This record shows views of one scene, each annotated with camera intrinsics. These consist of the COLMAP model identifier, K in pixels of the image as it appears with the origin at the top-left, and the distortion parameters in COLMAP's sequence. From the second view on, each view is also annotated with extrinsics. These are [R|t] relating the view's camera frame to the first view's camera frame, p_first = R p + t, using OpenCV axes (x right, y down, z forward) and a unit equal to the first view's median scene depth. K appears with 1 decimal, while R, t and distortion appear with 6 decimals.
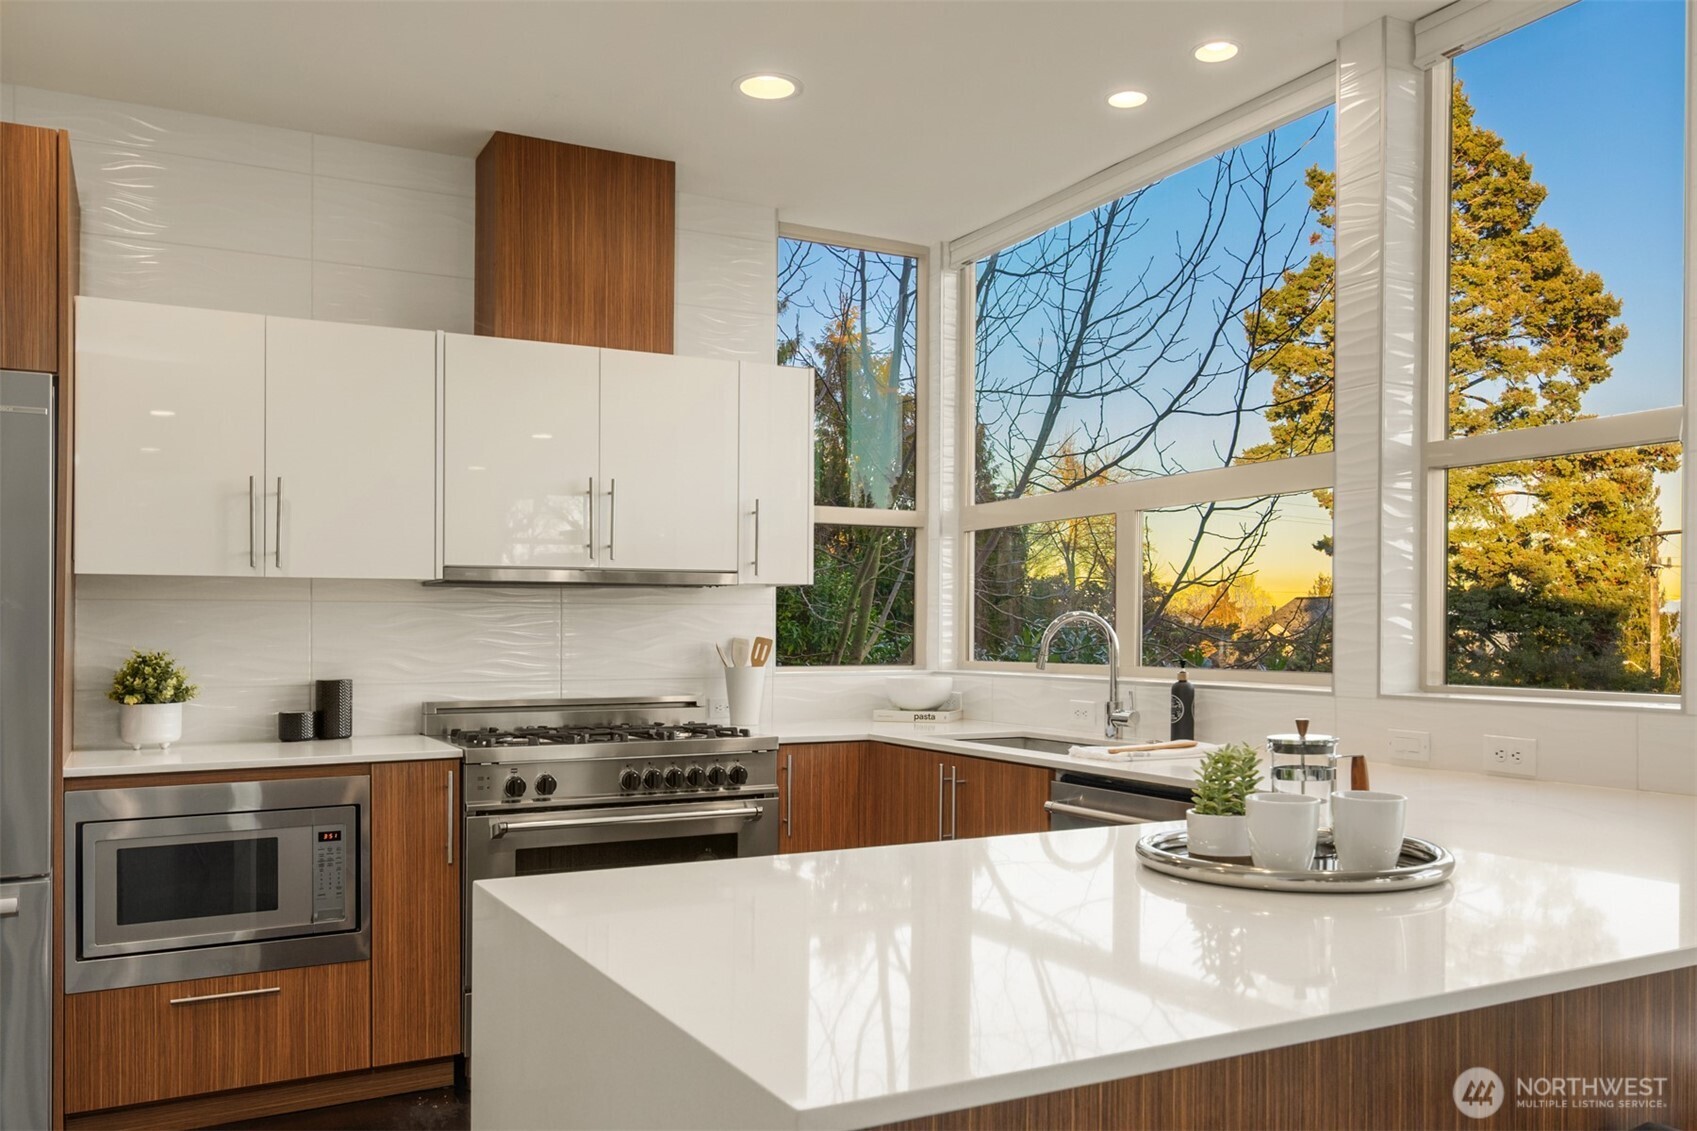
lens RADIAL K [[1370.5, 0, 848.6], [0, 1370.5, 629.7], [0, 0, 1]] dist [0.000748, 0.003010]
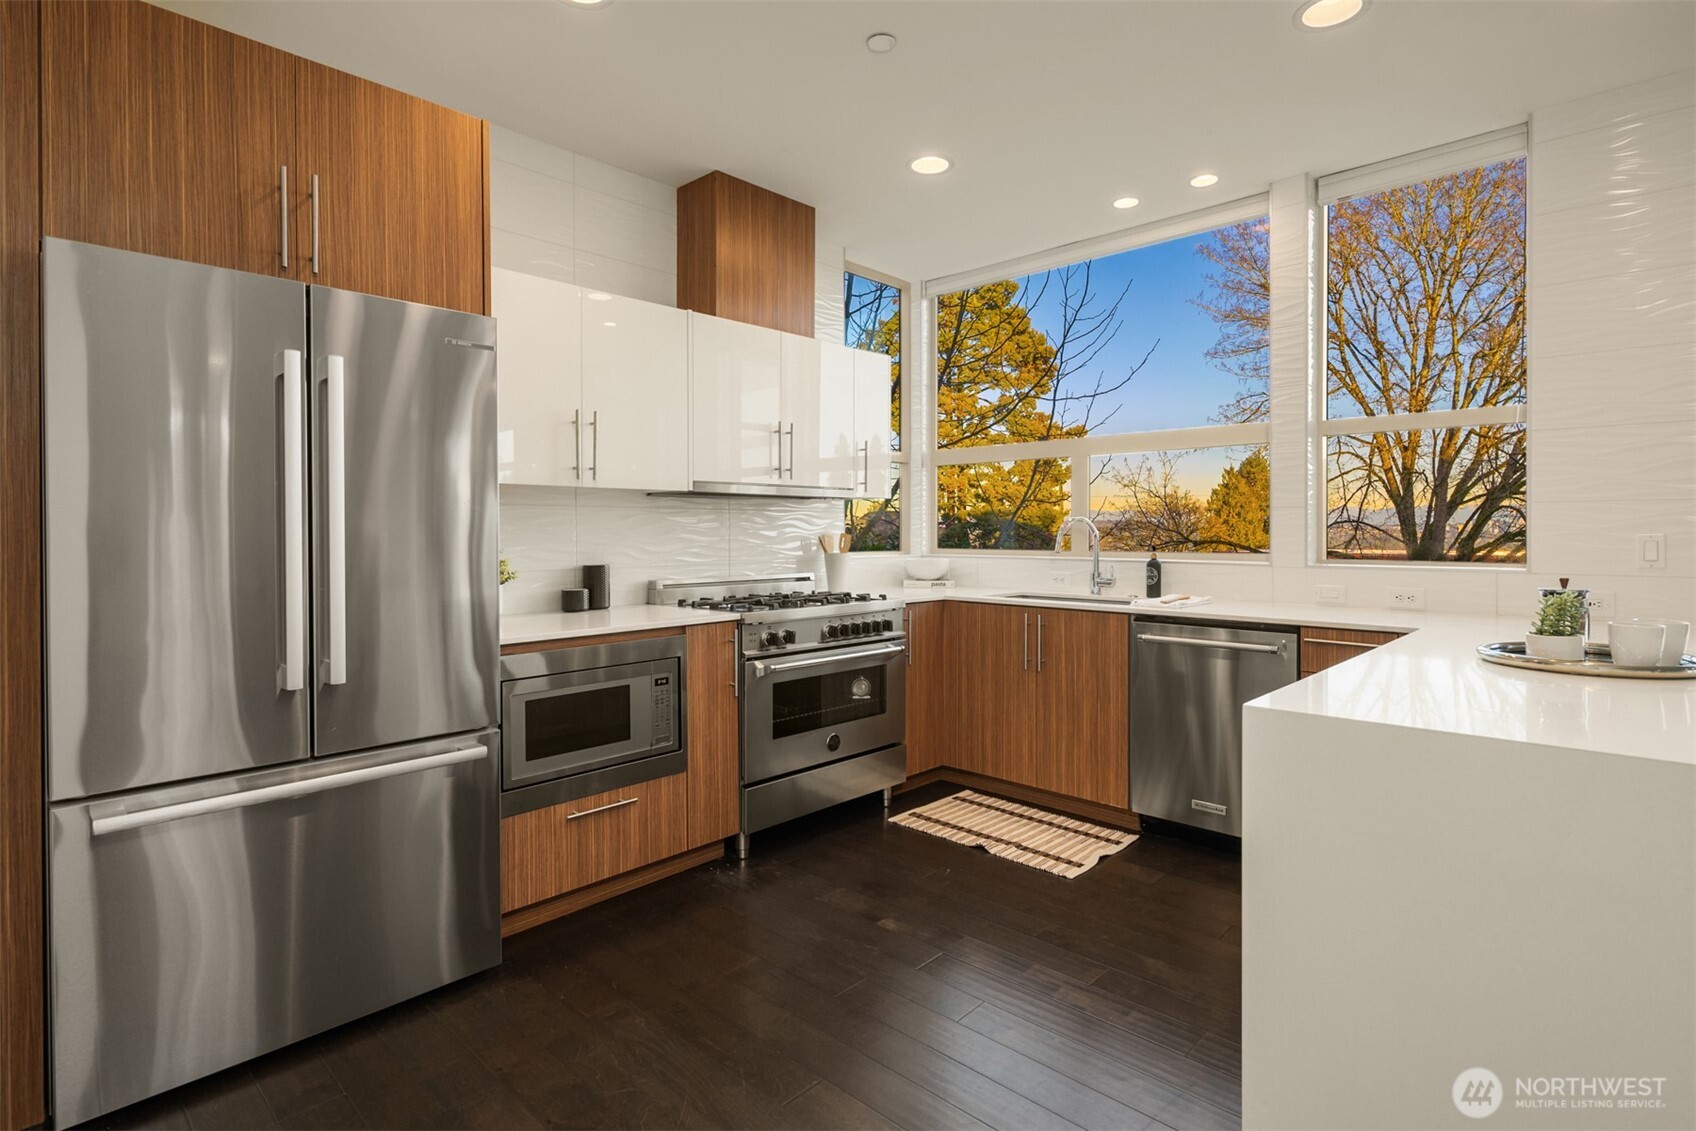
lens RADIAL K [[847.8, 0, 847.3], [0, 847.8, 534.8], [0, 0, 1]] dist [-0.000230, -0.000373]
pose [[0.948064, -0.001310, 0.318077, -0.416894], [-0.000183, 0.999989, 0.004663, 0.003296], [-0.318080, -0.004479, 0.948053, 0.141975]]
